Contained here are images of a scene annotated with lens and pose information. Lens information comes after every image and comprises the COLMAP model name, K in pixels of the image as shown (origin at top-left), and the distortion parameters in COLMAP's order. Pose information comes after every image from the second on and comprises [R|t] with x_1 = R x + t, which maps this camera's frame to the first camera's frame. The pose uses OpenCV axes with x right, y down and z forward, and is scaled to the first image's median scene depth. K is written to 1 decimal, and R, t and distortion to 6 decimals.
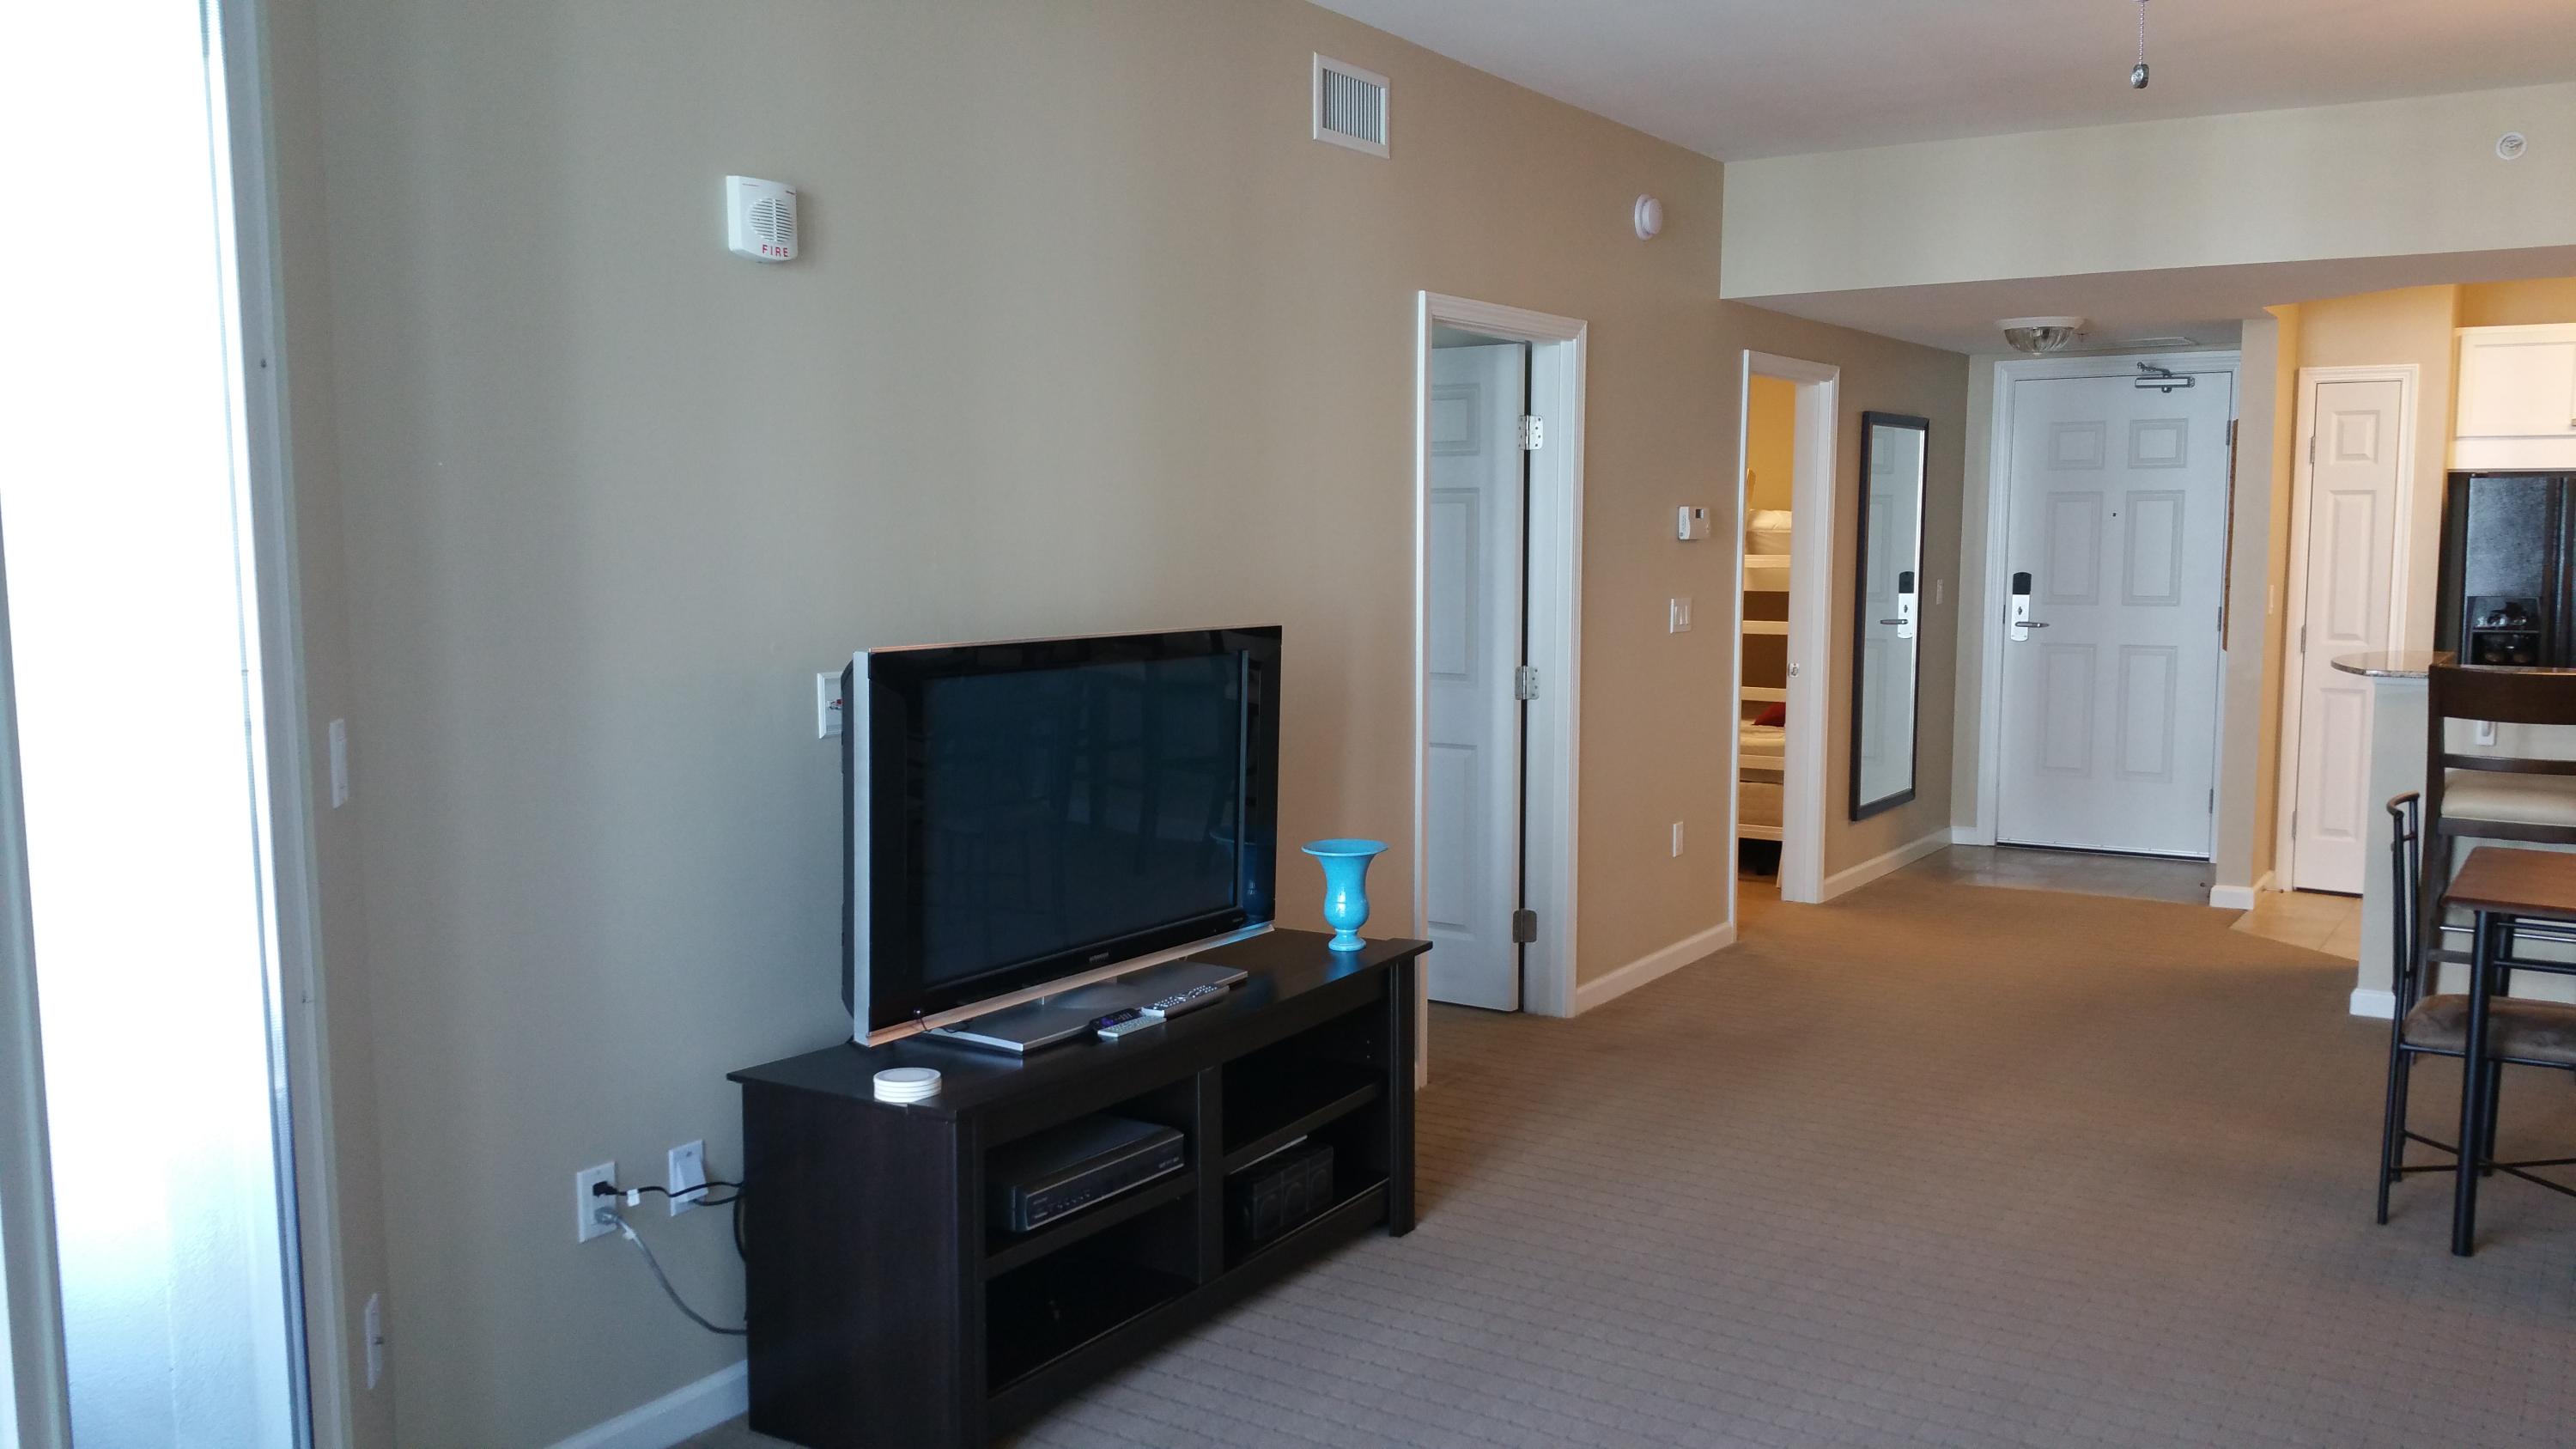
lens RADIAL K [[2029.5, 0, 1280.6], [0, 2029.5, 781.5], [0, 0, 1]] dist [0.038948, -0.121495]
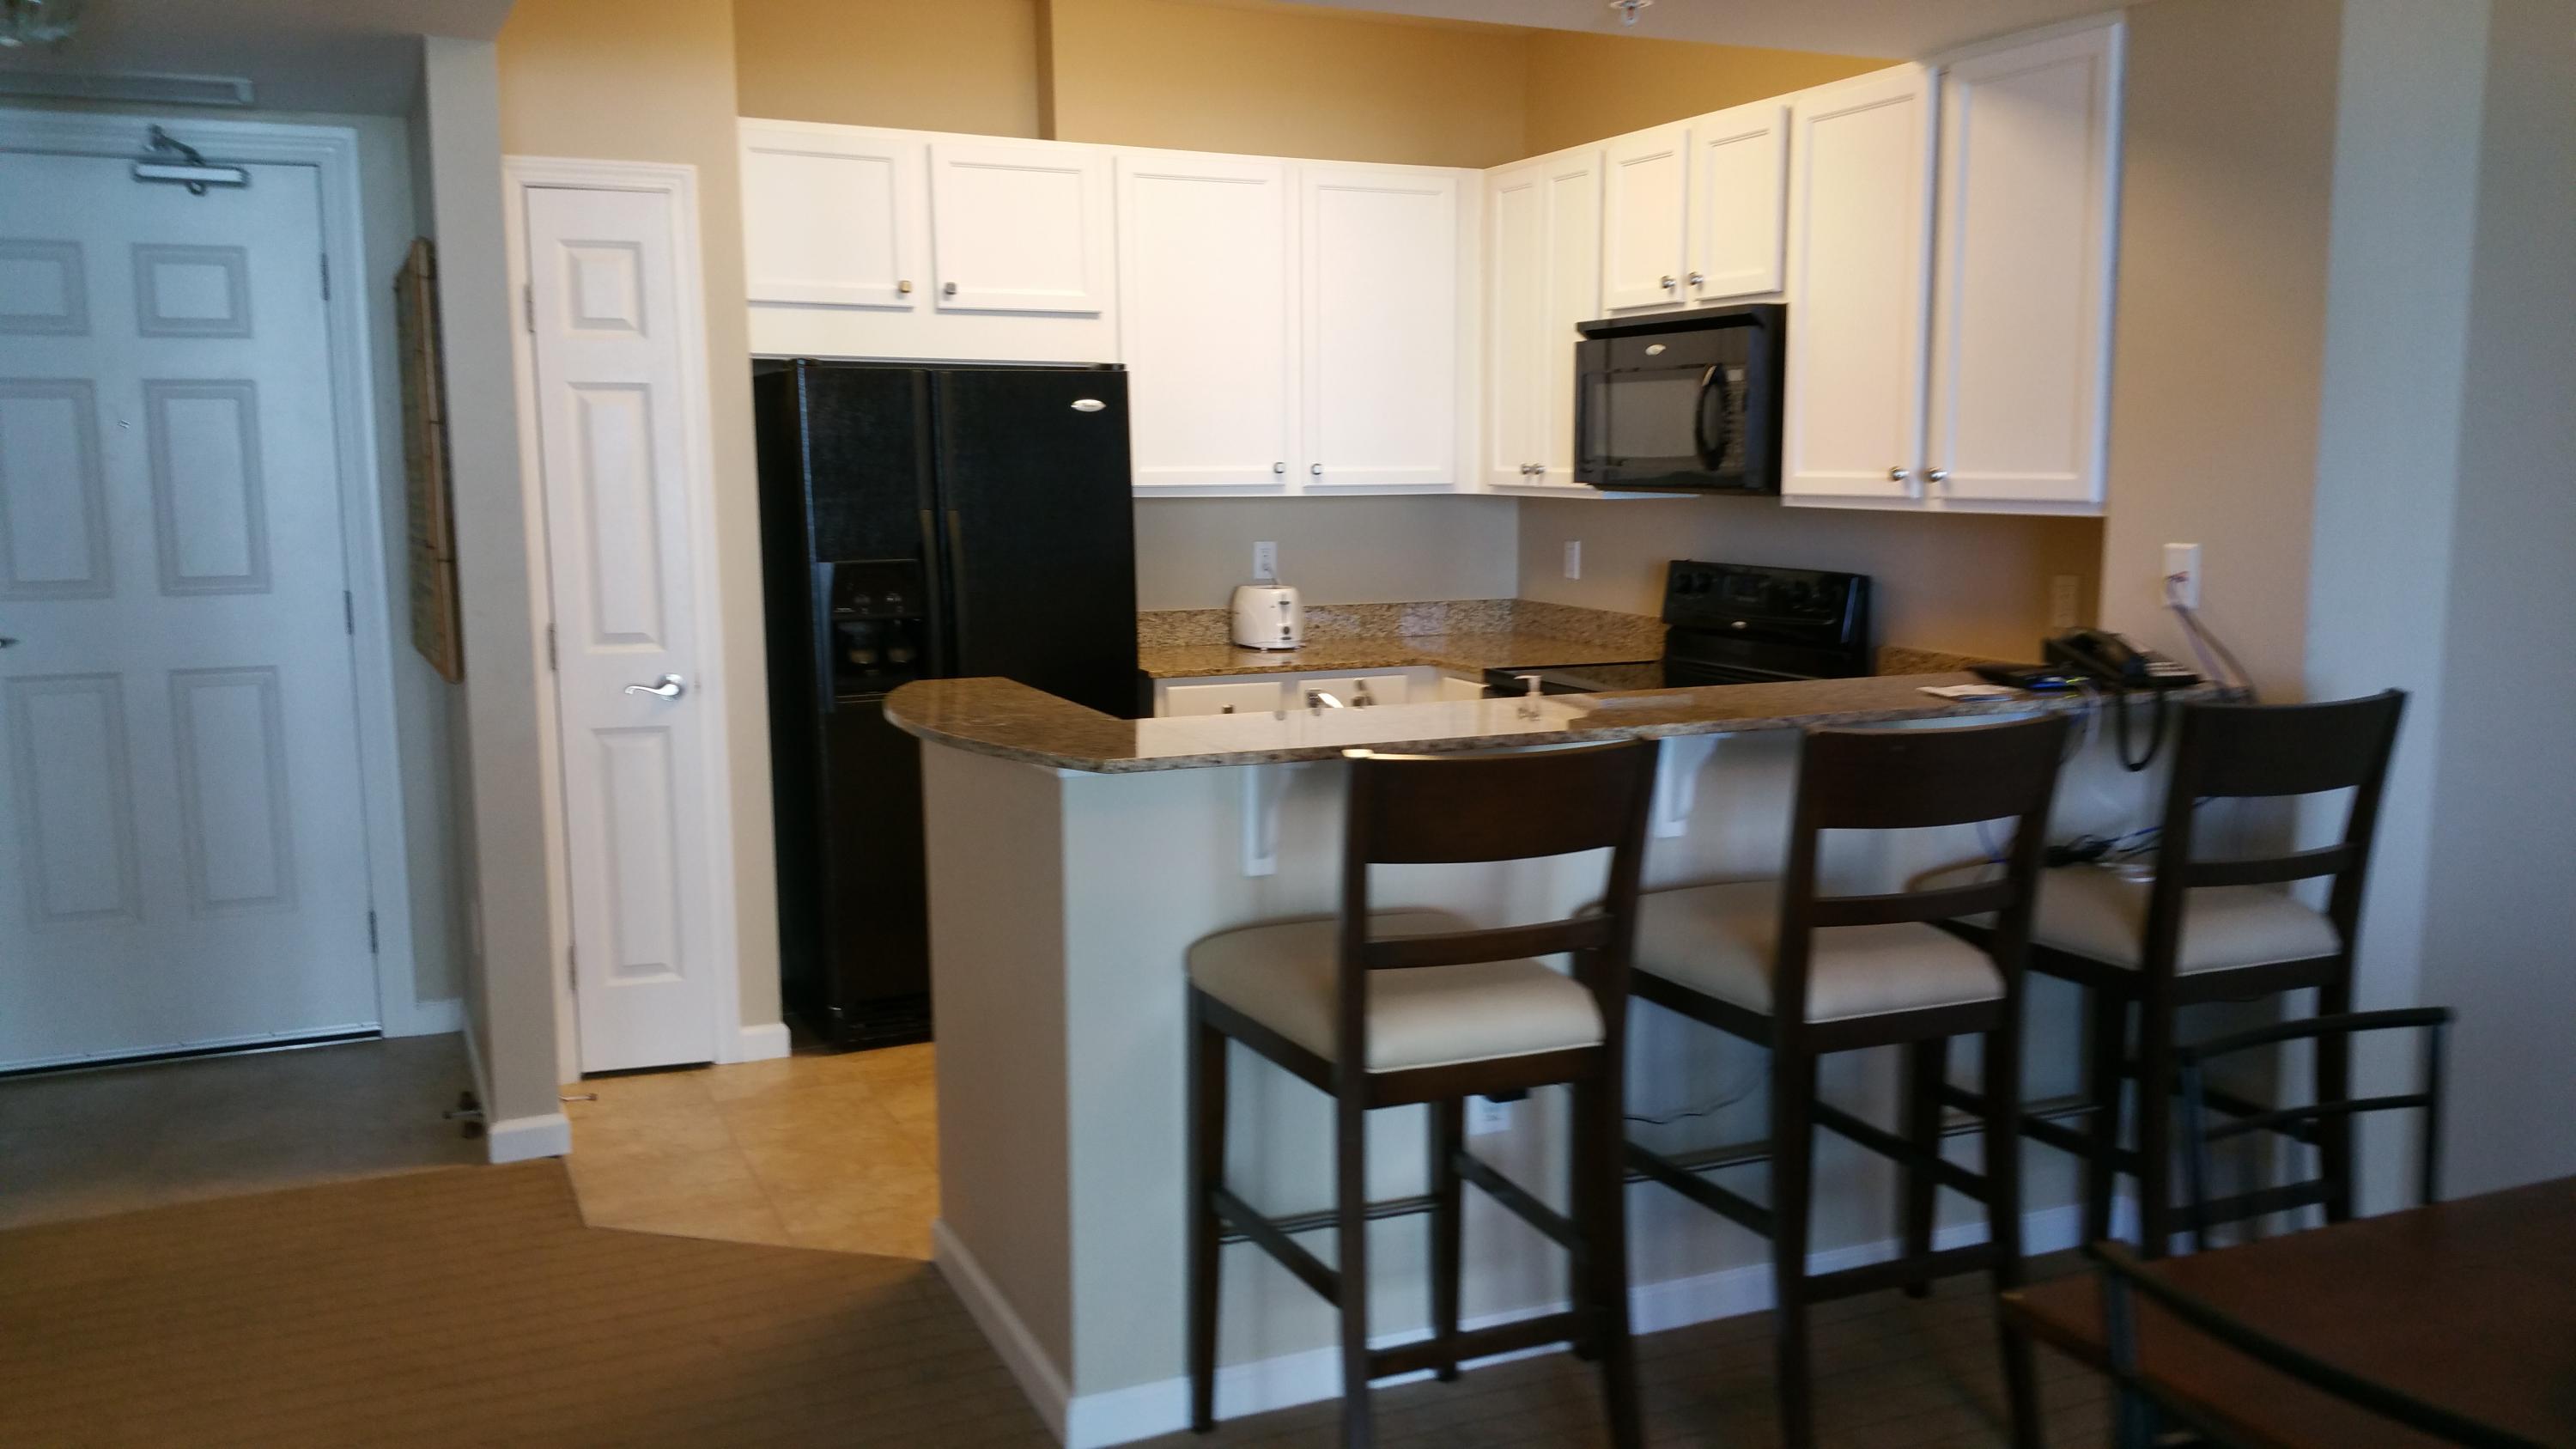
lens RADIAL K [[2029.5, 0, 1320.0], [0, 2029.5, 762.8], [0, 0, 1]] dist [0.038948, -0.121495]
pose [[0.502231, -0.119352, 0.856457, 0.122614], [0.101003, 0.991747, 0.078976, -0.061241], [-0.858814, 0.046840, 0.510141, 0.533826]]
